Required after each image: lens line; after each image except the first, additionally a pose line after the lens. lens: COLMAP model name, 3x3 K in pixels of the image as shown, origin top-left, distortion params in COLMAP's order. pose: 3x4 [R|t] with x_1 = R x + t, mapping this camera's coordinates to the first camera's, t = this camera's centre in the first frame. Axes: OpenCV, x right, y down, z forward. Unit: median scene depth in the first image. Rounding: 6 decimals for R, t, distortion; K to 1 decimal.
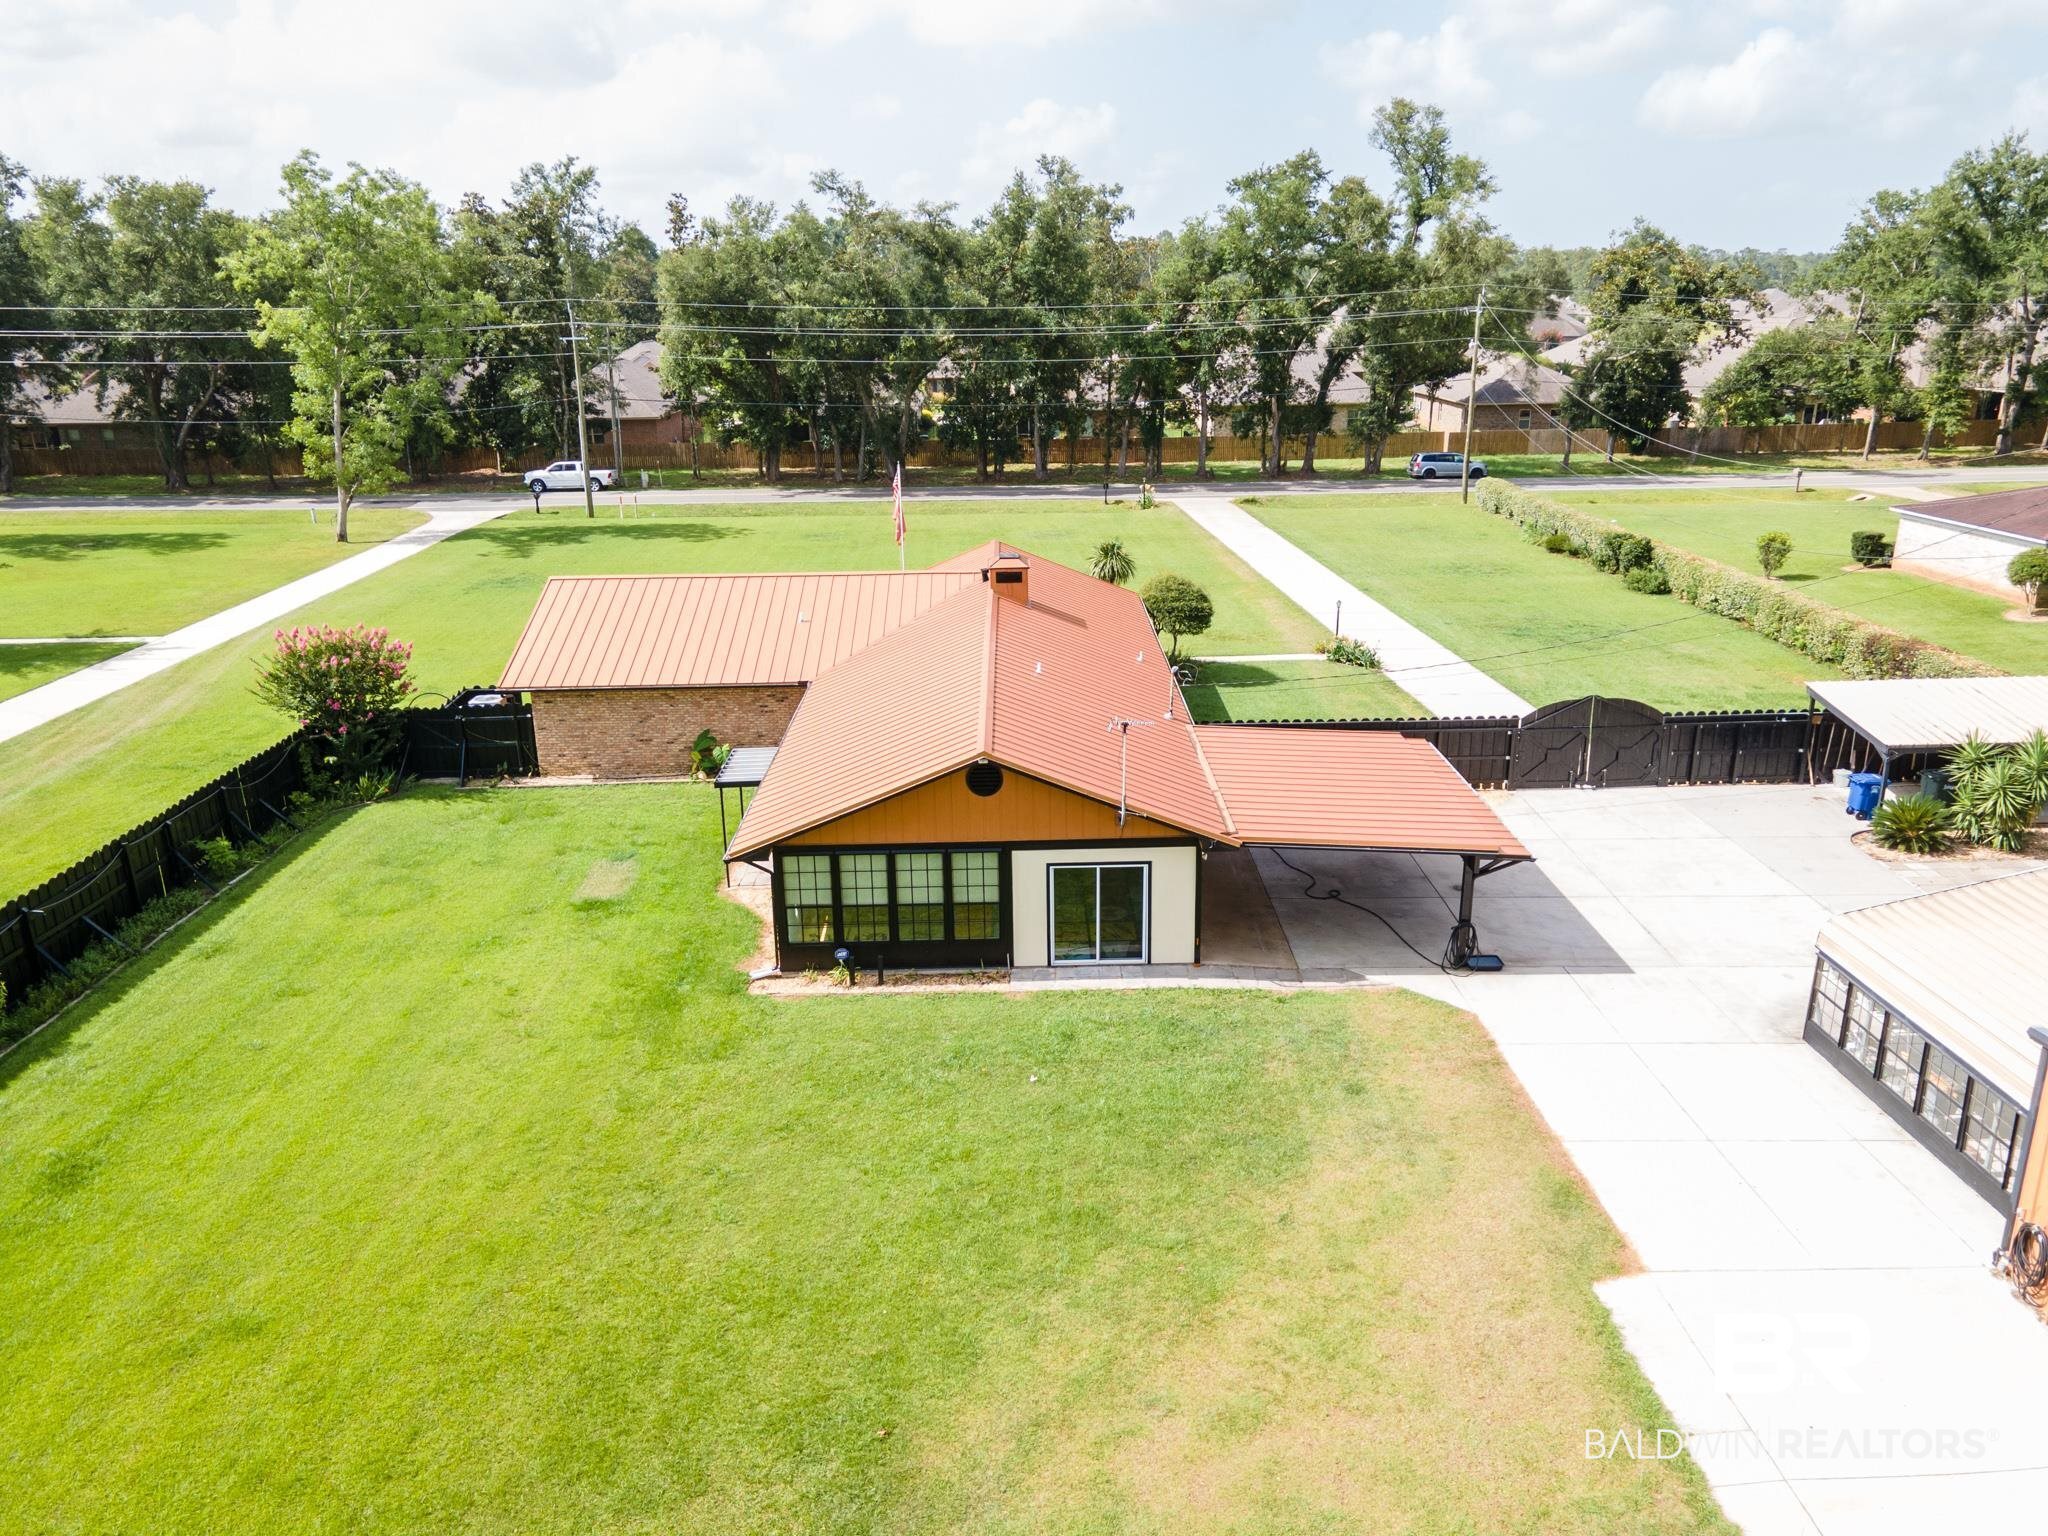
lens RADIAL K [[1495.0, 0, 1029.4], [0, 1495.0, 767.3], [0, 0, 1]] dist [0.033044, 0.012077]
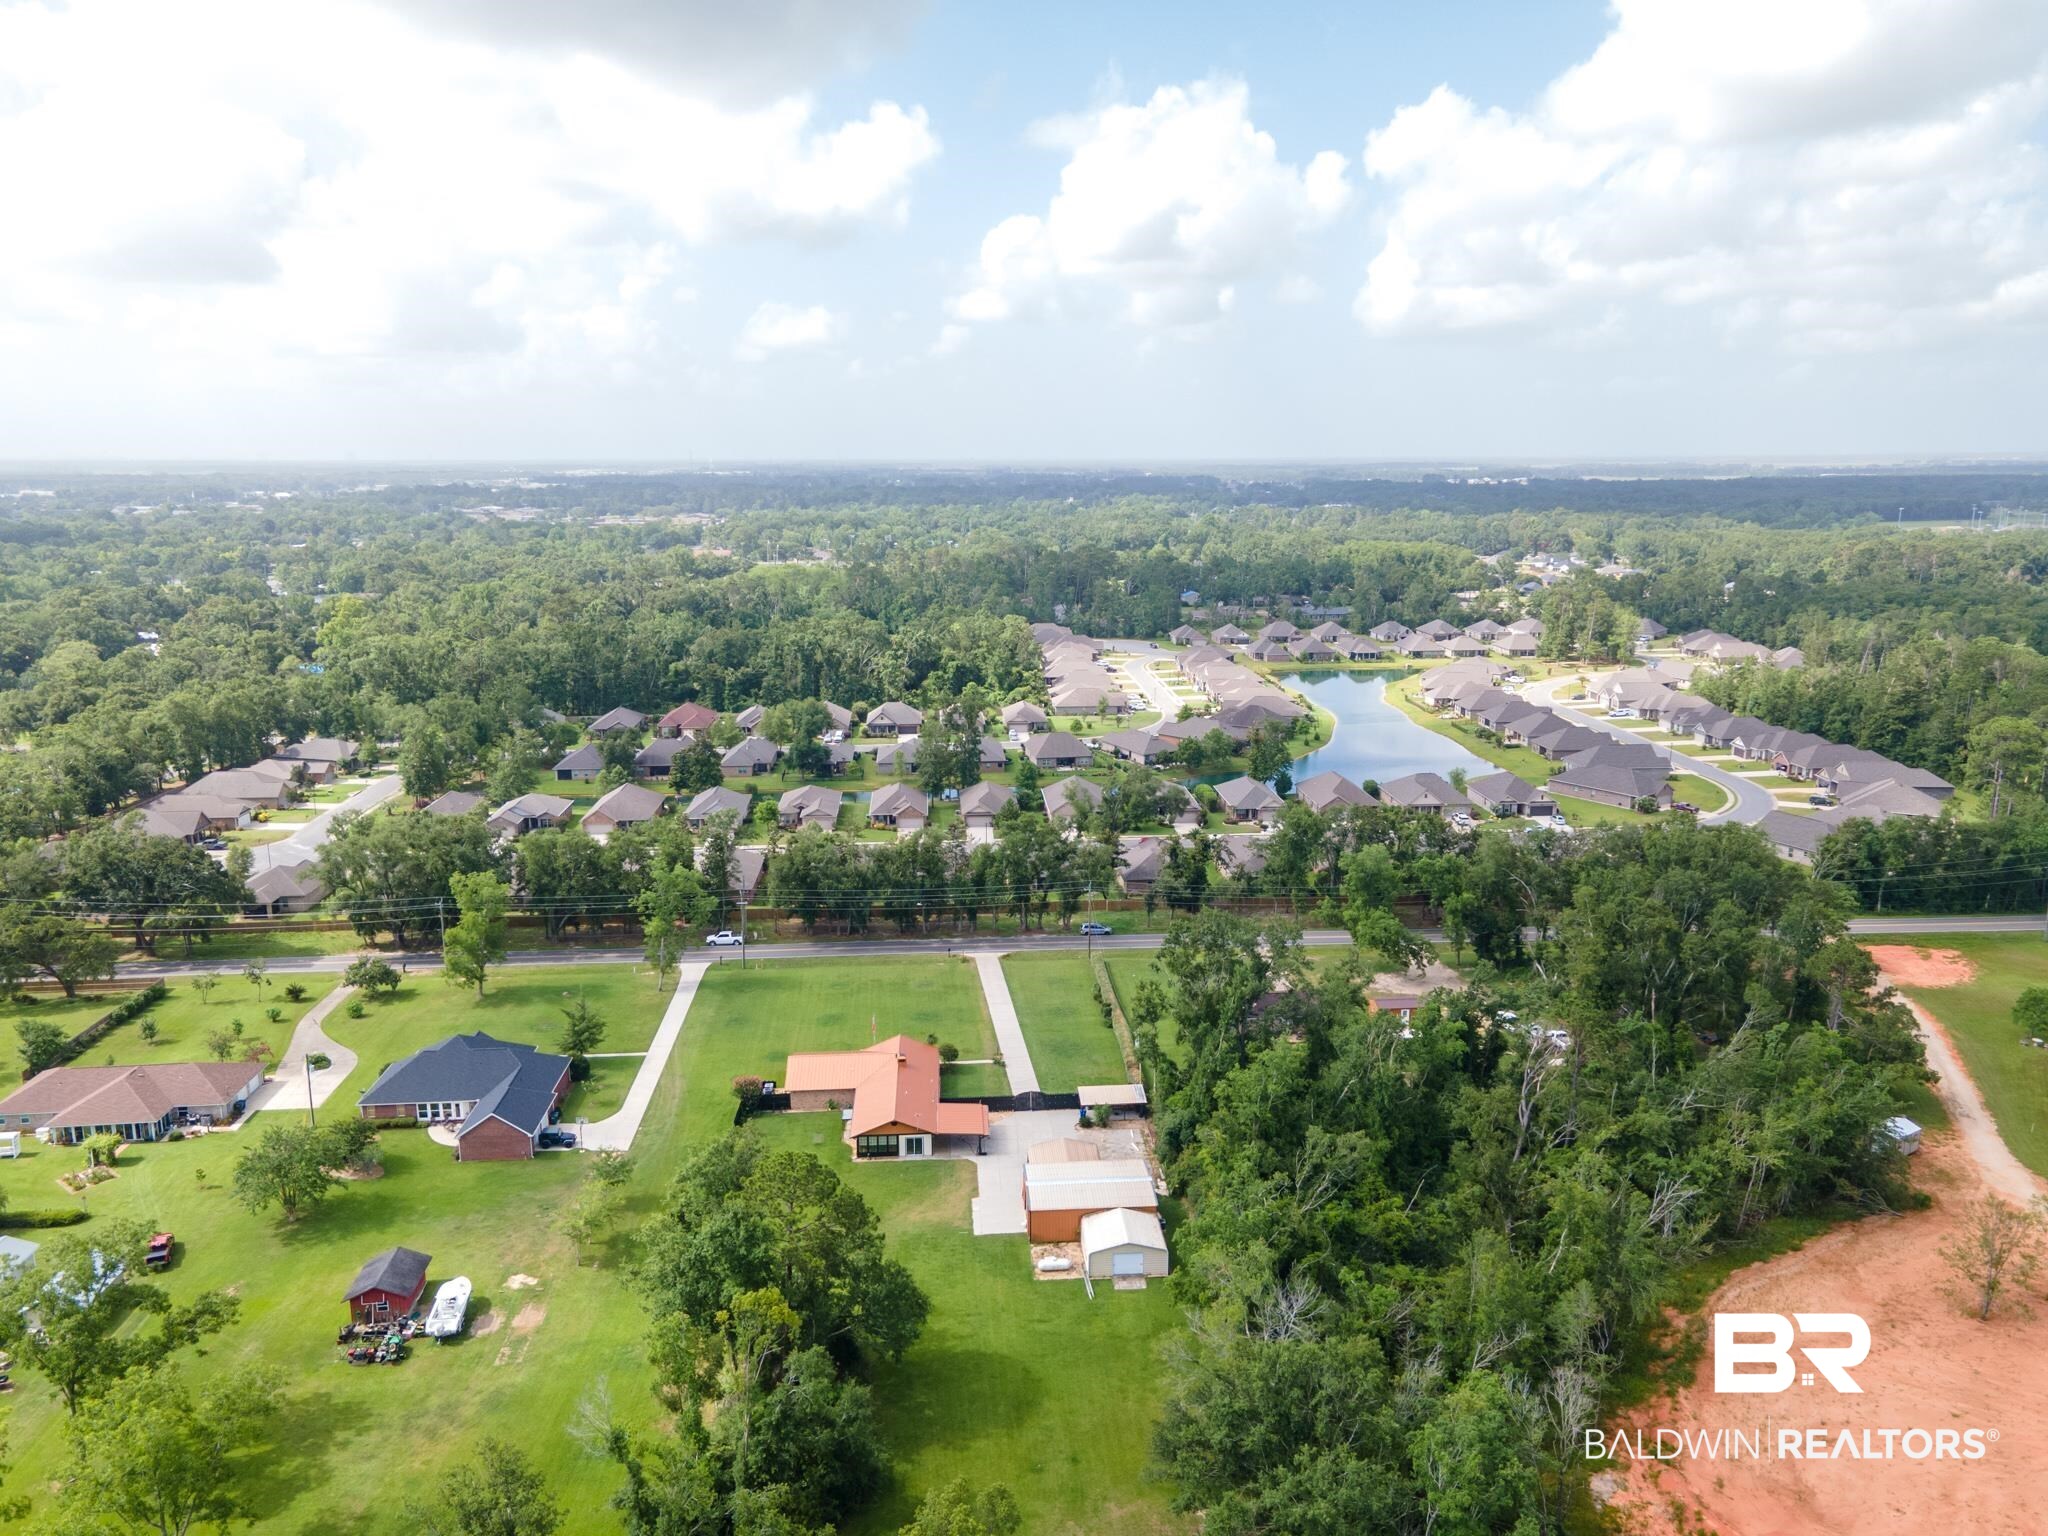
lens RADIAL K [[1495.0, 0, 1038.9], [0, 1495.0, 756.3], [0, 0, 1]] dist [0.033044, 0.012077]
pose [[0.998559, 0.002144, 0.053619, 0.208341], [0.003703, 0.994067, -0.108707, -0.748062], [-0.053534, 0.108749, 0.992627, -4.800887]]
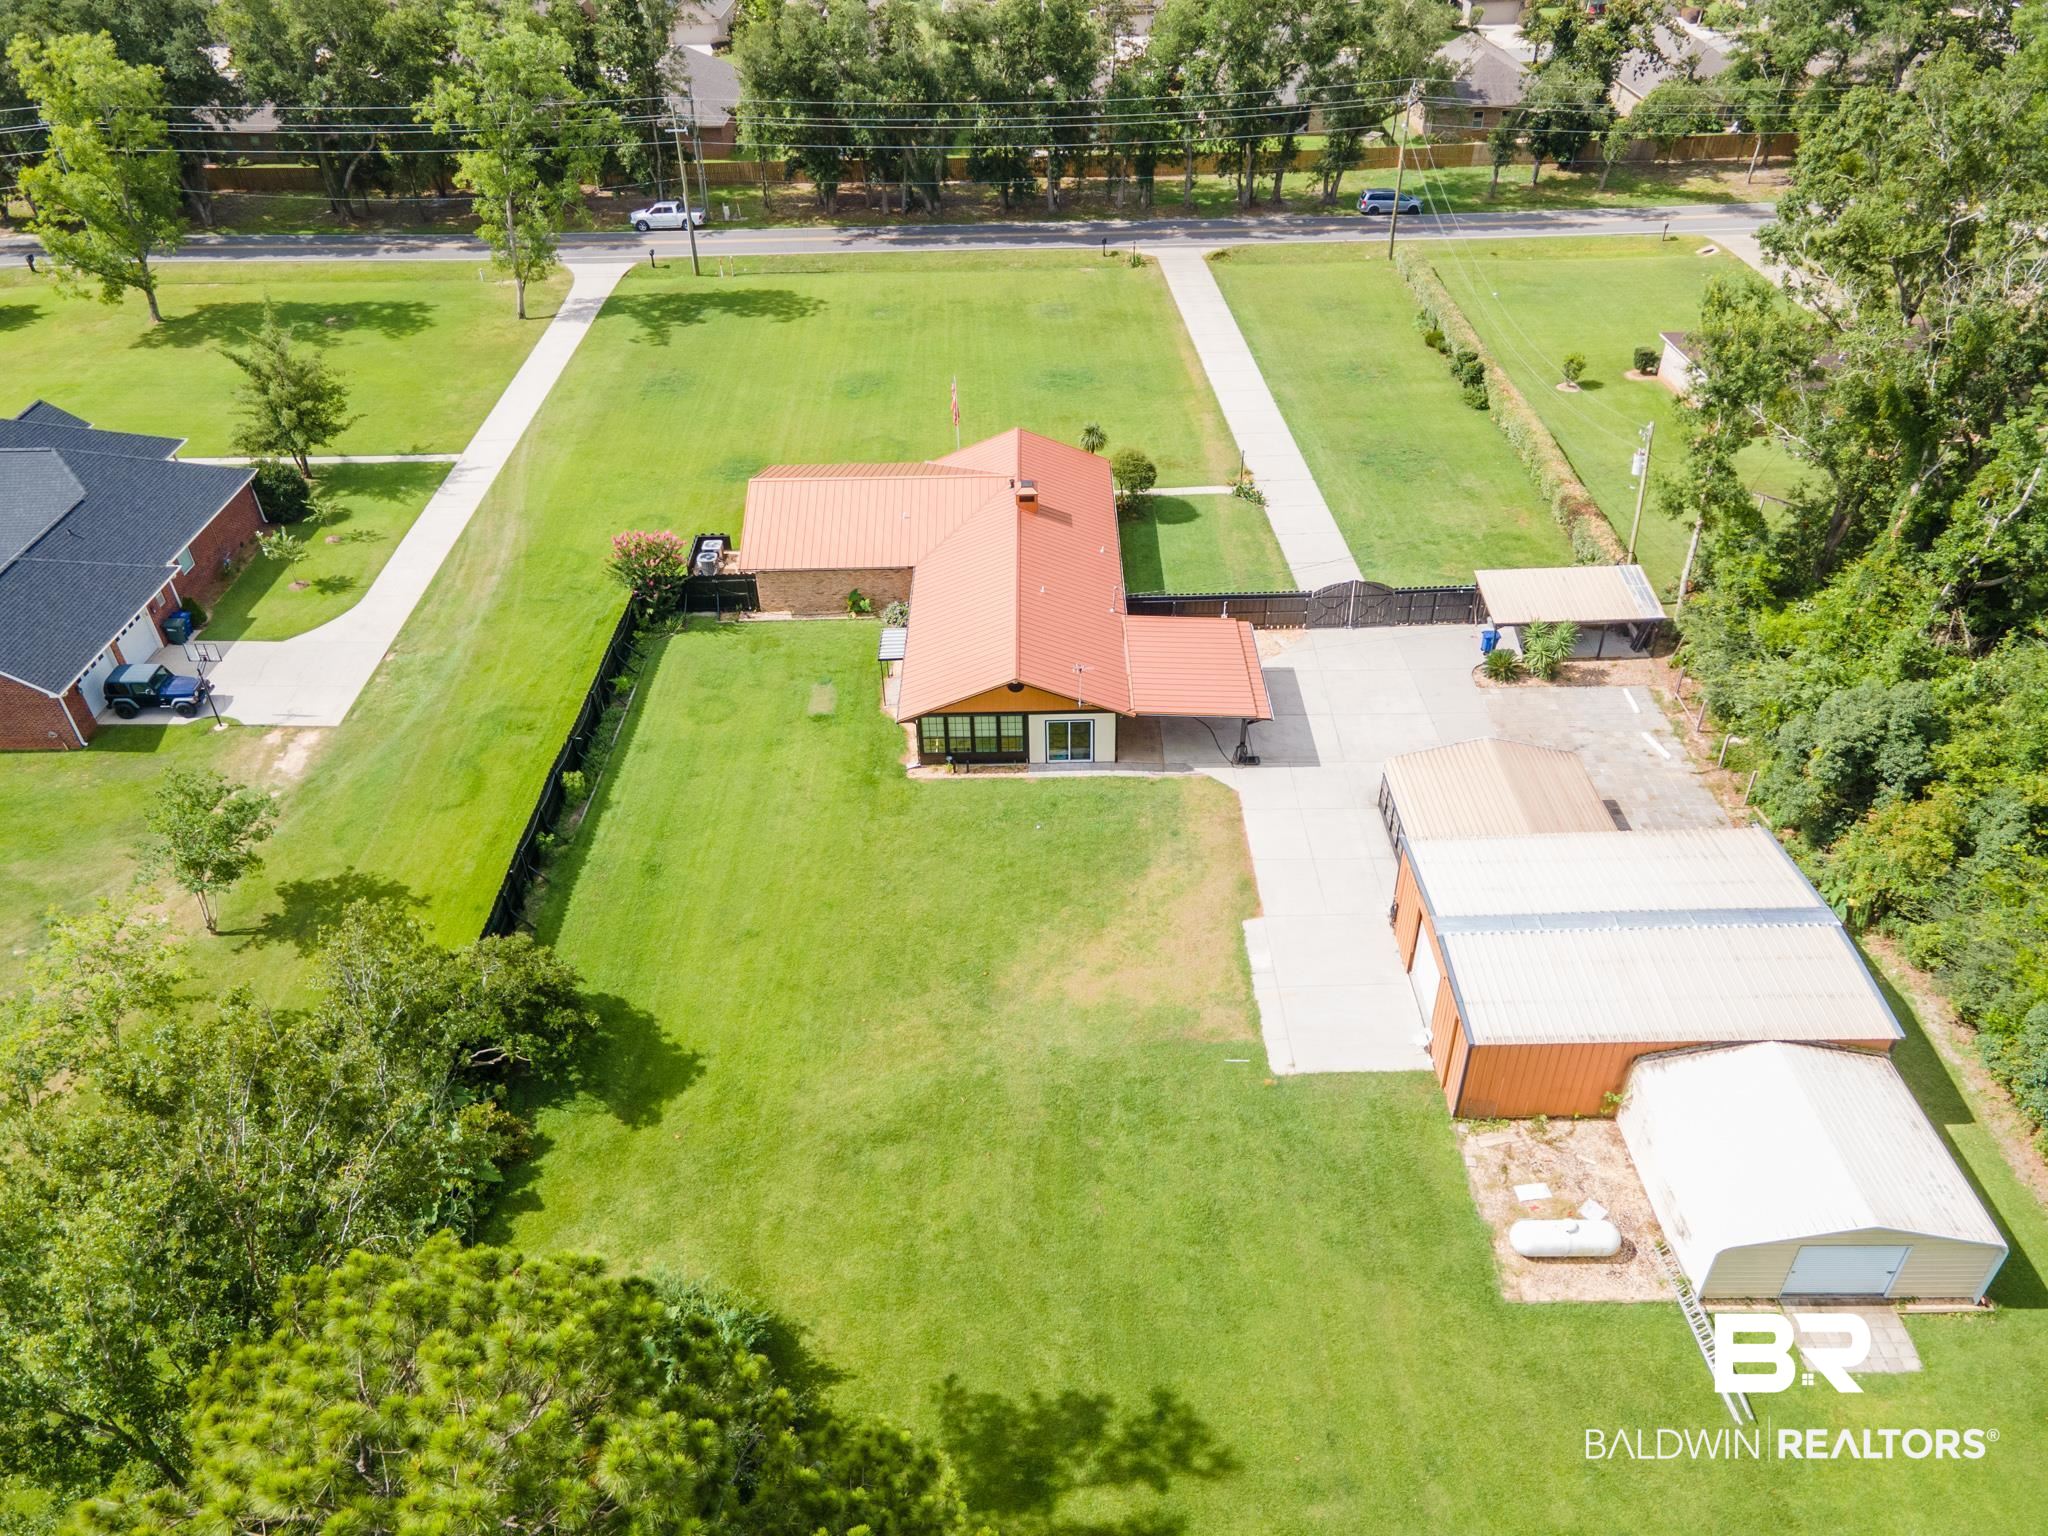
lens RADIAL K [[1495.0, 0, 1029.6], [0, 1495.0, 771.3], [0, 0, 1]] dist [0.033044, 0.012077]
pose [[0.999927, 0.002350, -0.011892, 0.014770], [0.001603, 0.946773, 0.321897, -0.543089], [0.012015, -0.321892, 0.946700, -1.021955]]
